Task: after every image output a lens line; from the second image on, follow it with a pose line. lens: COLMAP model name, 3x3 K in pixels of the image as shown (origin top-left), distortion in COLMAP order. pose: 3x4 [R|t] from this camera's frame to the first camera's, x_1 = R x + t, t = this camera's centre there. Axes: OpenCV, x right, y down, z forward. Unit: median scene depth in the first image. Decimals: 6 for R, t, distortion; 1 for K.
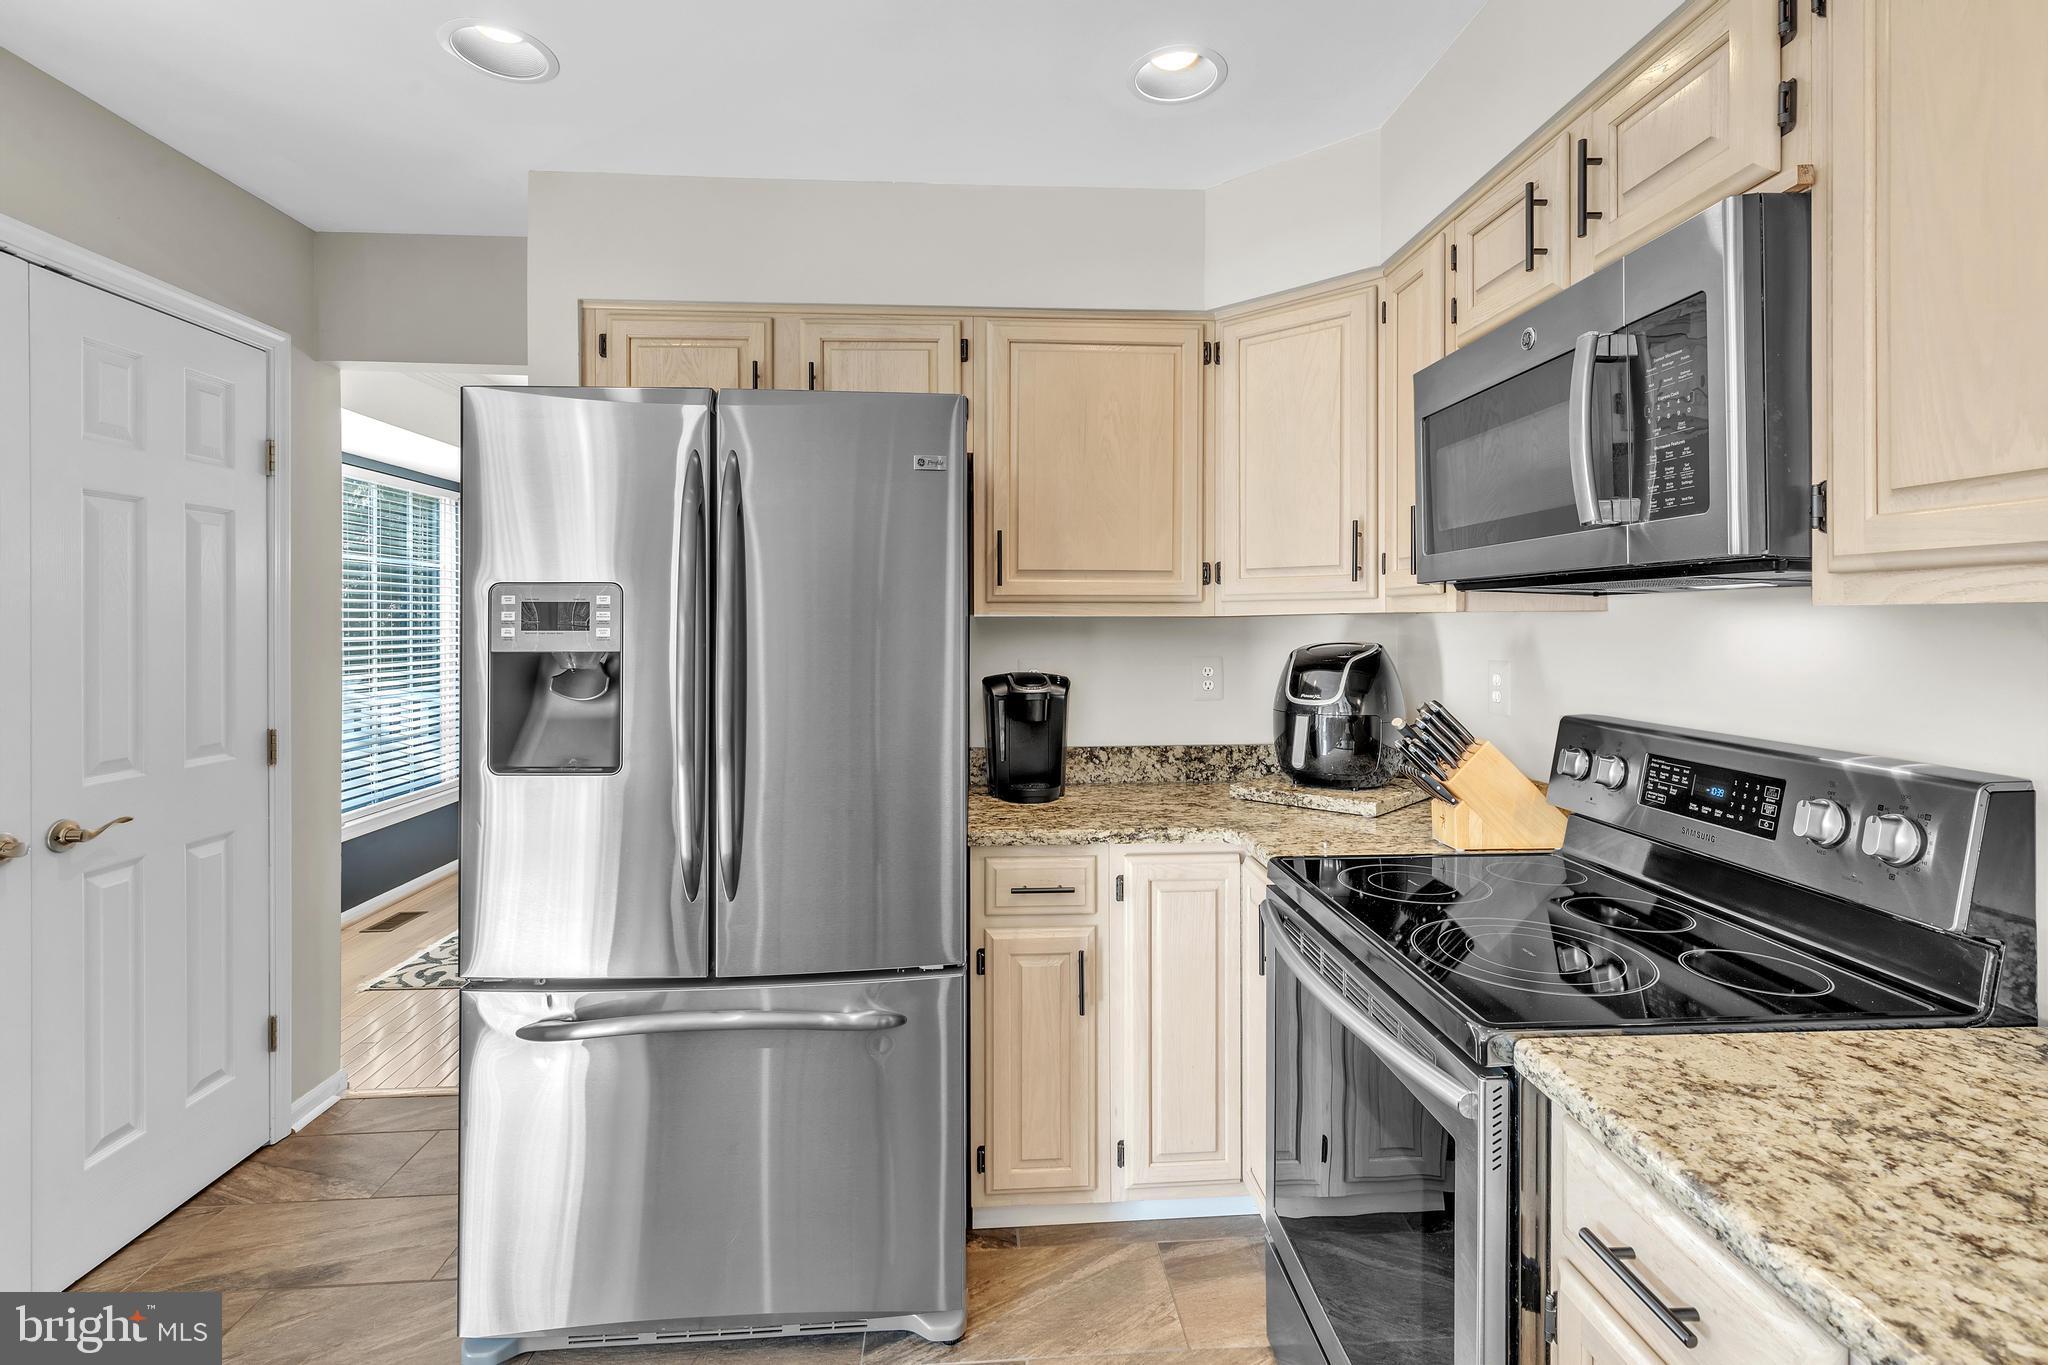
lens RADIAL K [[945.2, 0, 1023.8], [0, 945.2, 629.1], [0, 0, 1]] dist [0.002947, -0.000084]
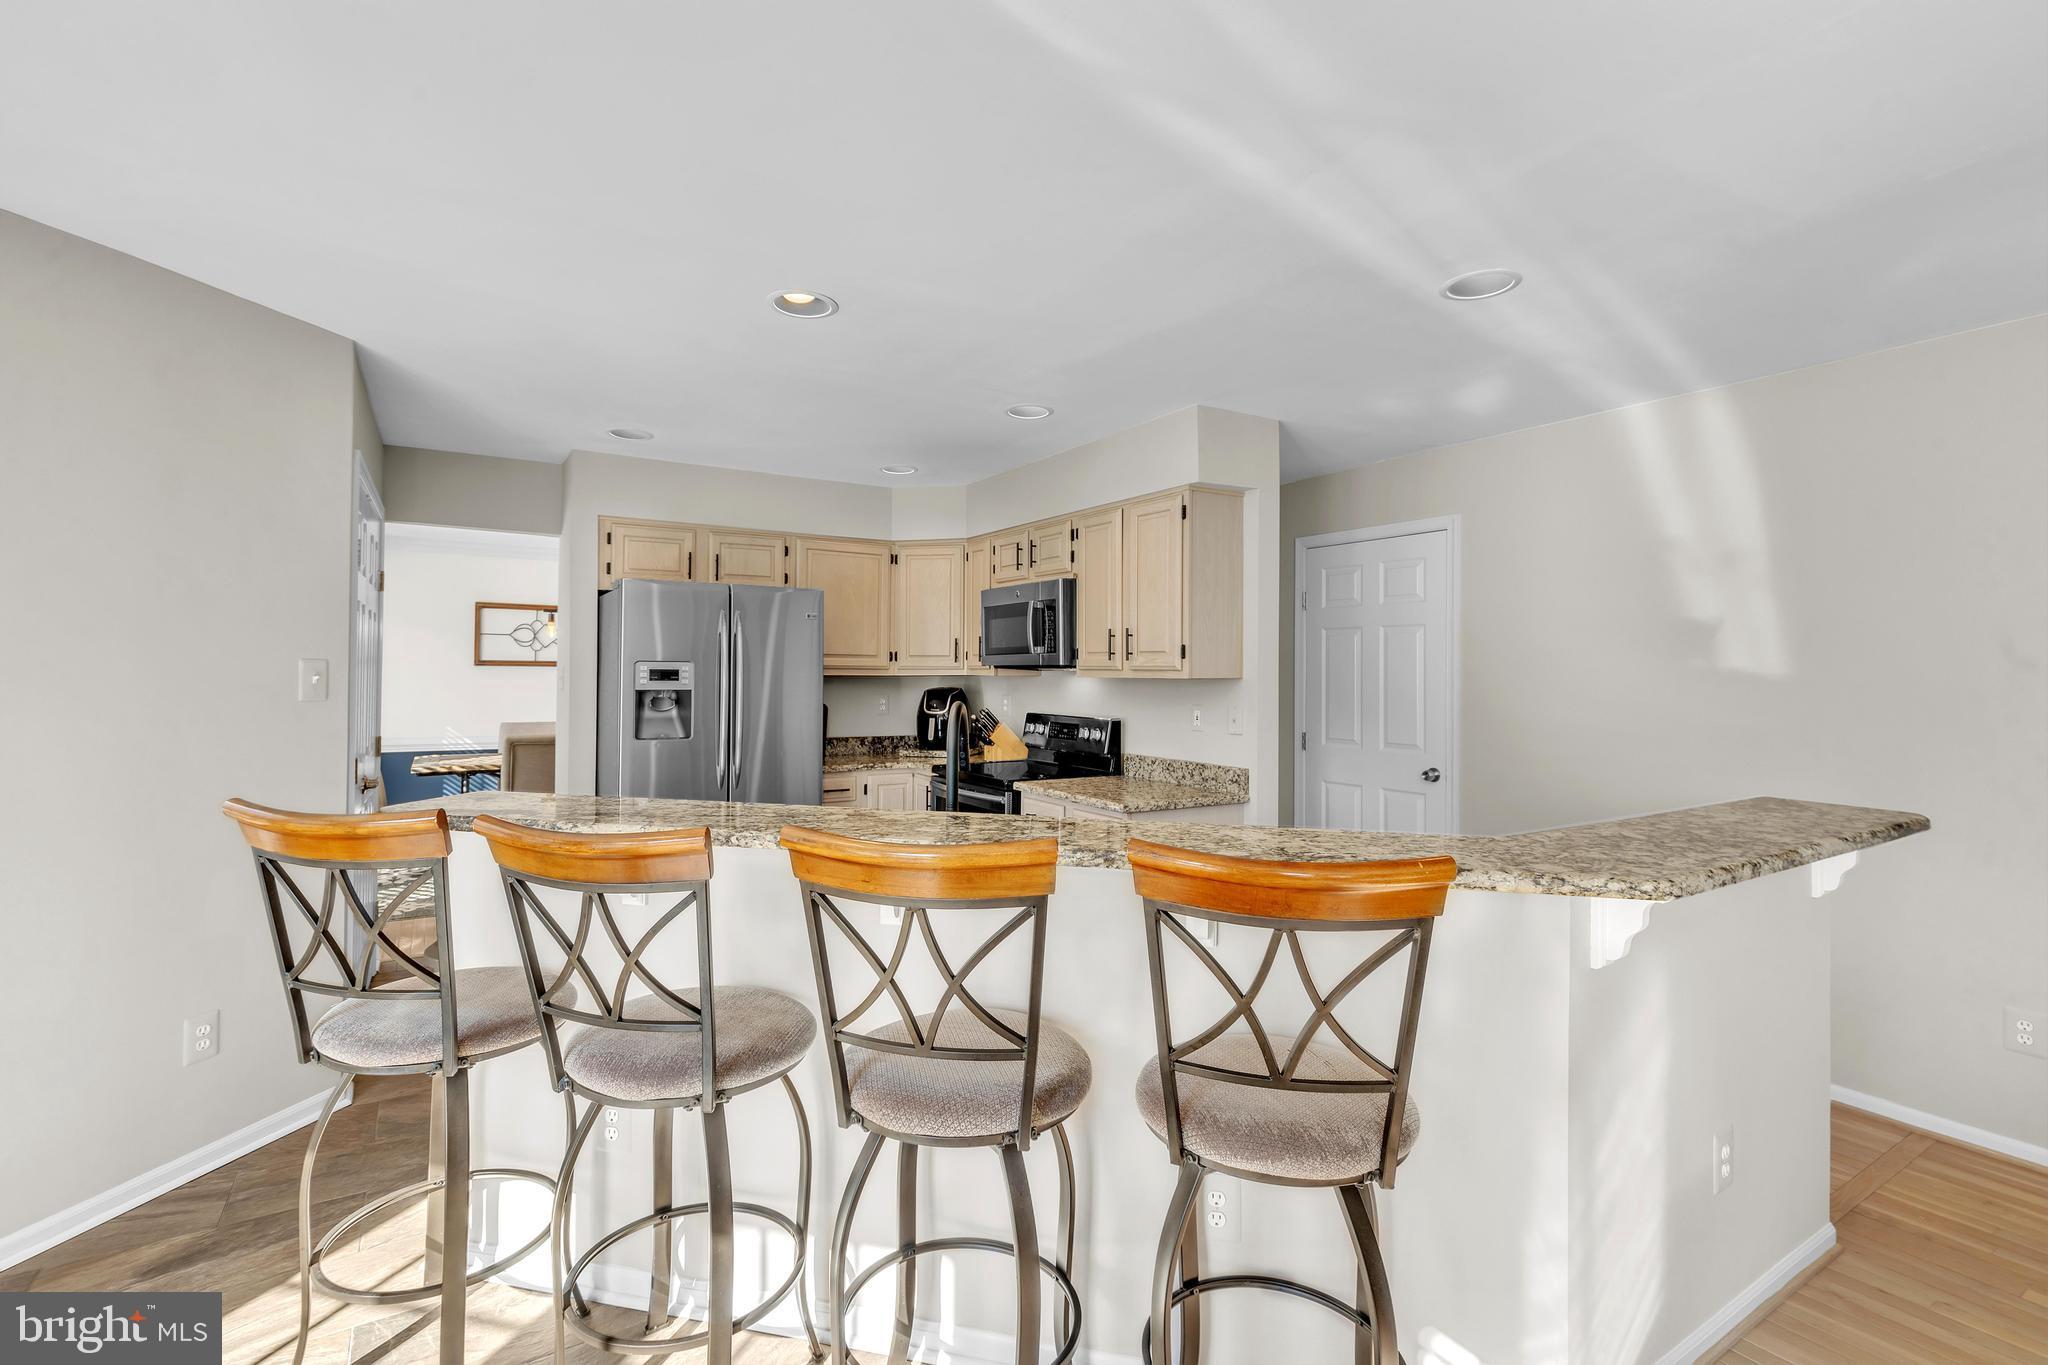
lens RADIAL K [[928.0, 0, 1016.3], [0, 928.0, 675.7], [0, 0, 1]] dist [-0.002544, -0.000139]
pose [[0.882904, 0.006469, 0.469509, -0.773194], [-0.004909, 0.999978, -0.004546, -0.005760], [-0.469528, 0.001709, 0.882916, -1.453247]]
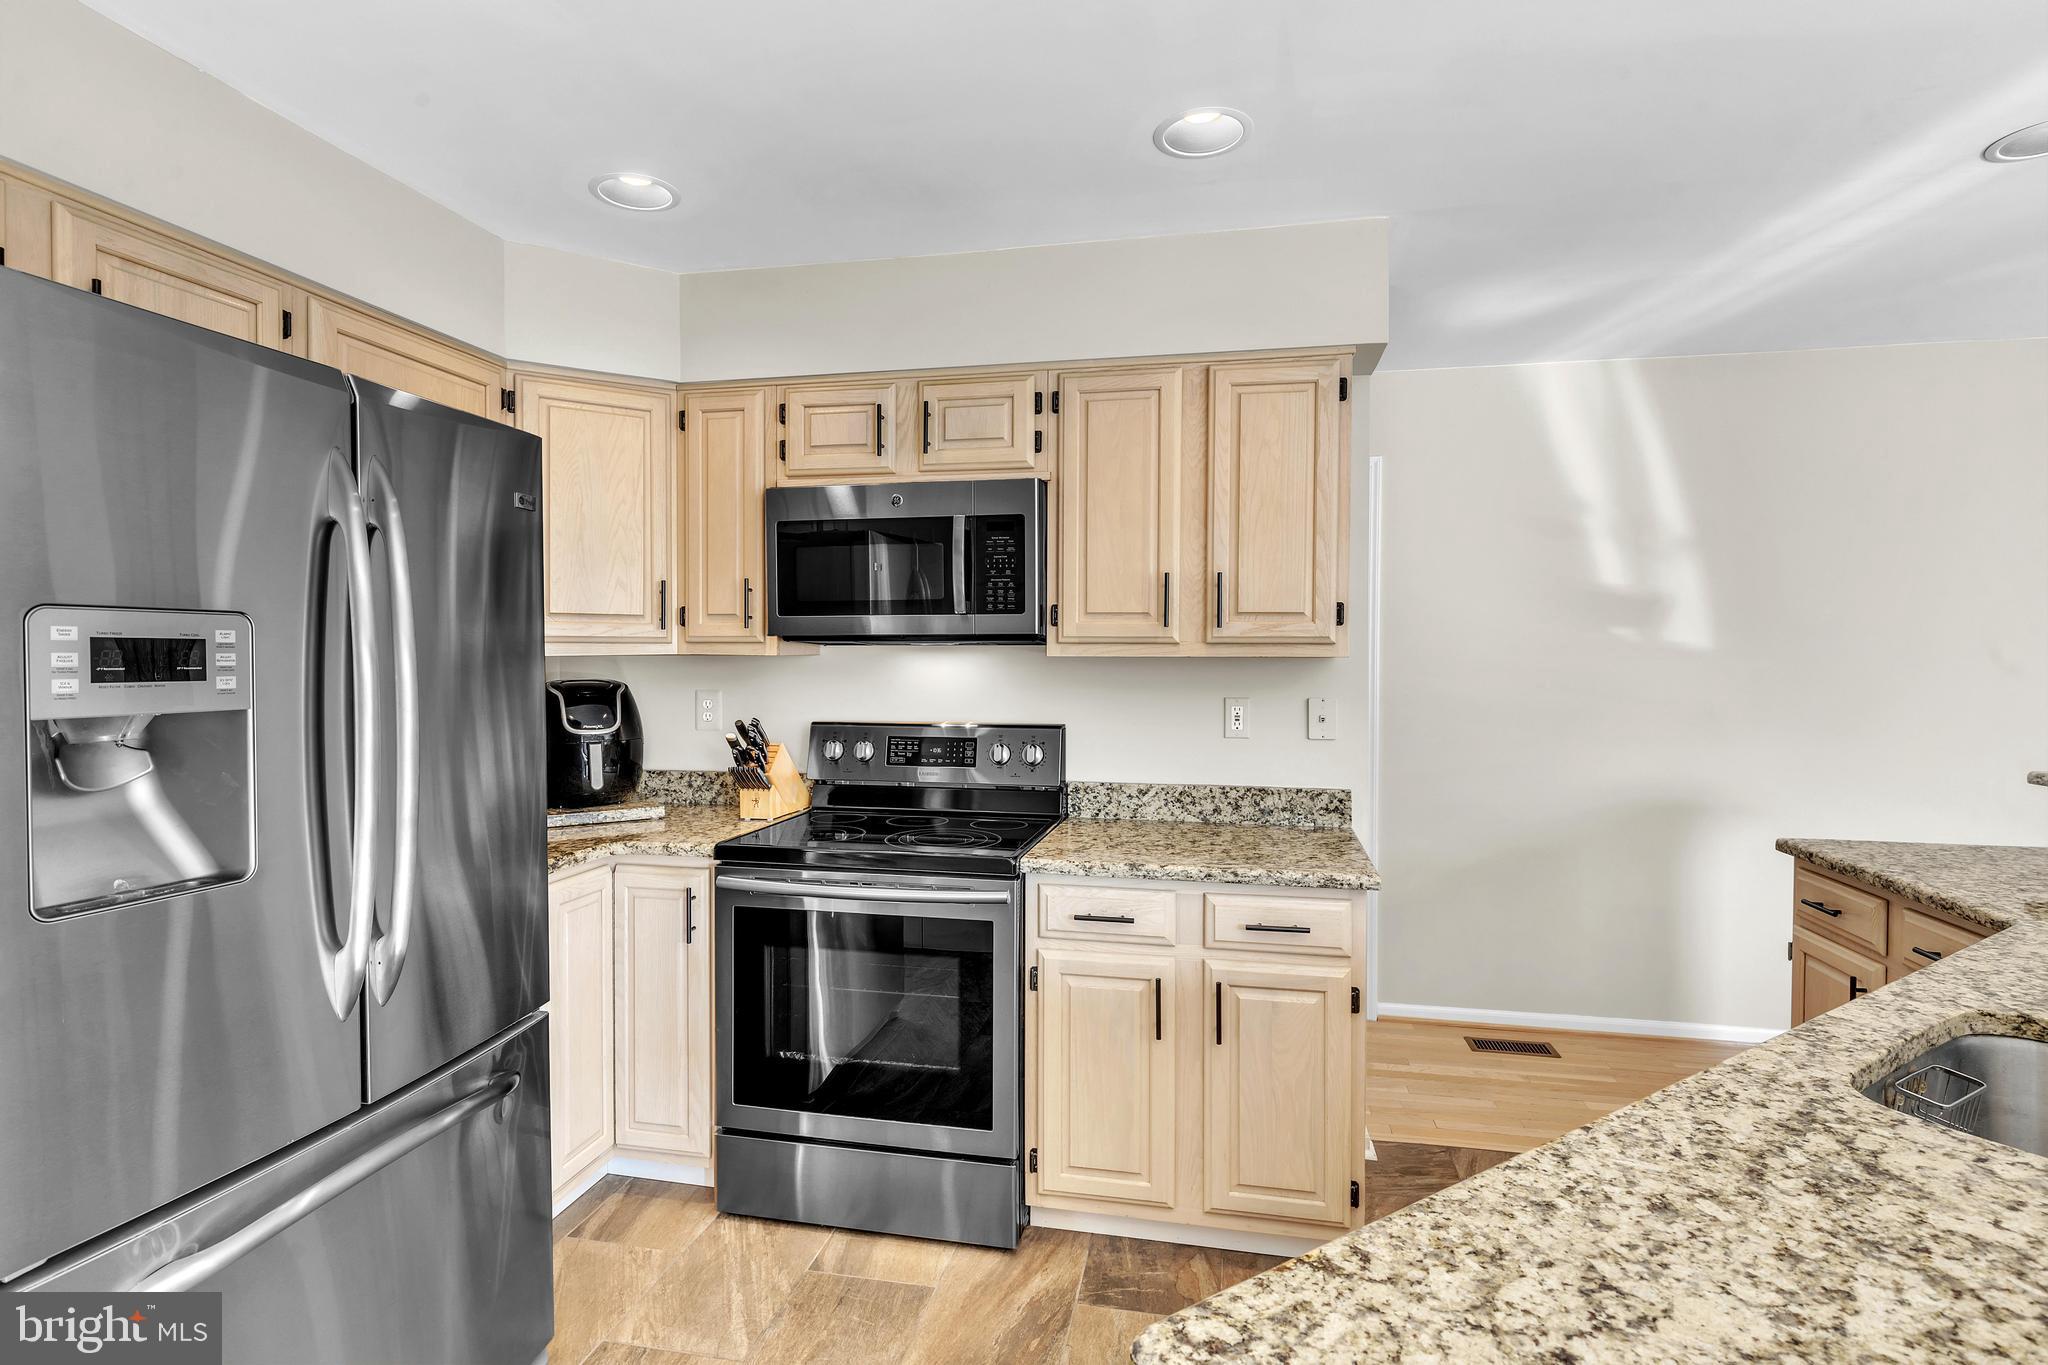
lens RADIAL K [[1021.5, 0, 1024.0], [0, 1021.5, 682.5], [0, 0, 1]] dist [0.001997, 0.000064]
pose [[0.268641, -0.023514, 0.962953, -0.962456], [0.006187, 0.999724, 0.022685, -0.009681], [-0.963220, -0.000136, 0.268713, 0.212057]]
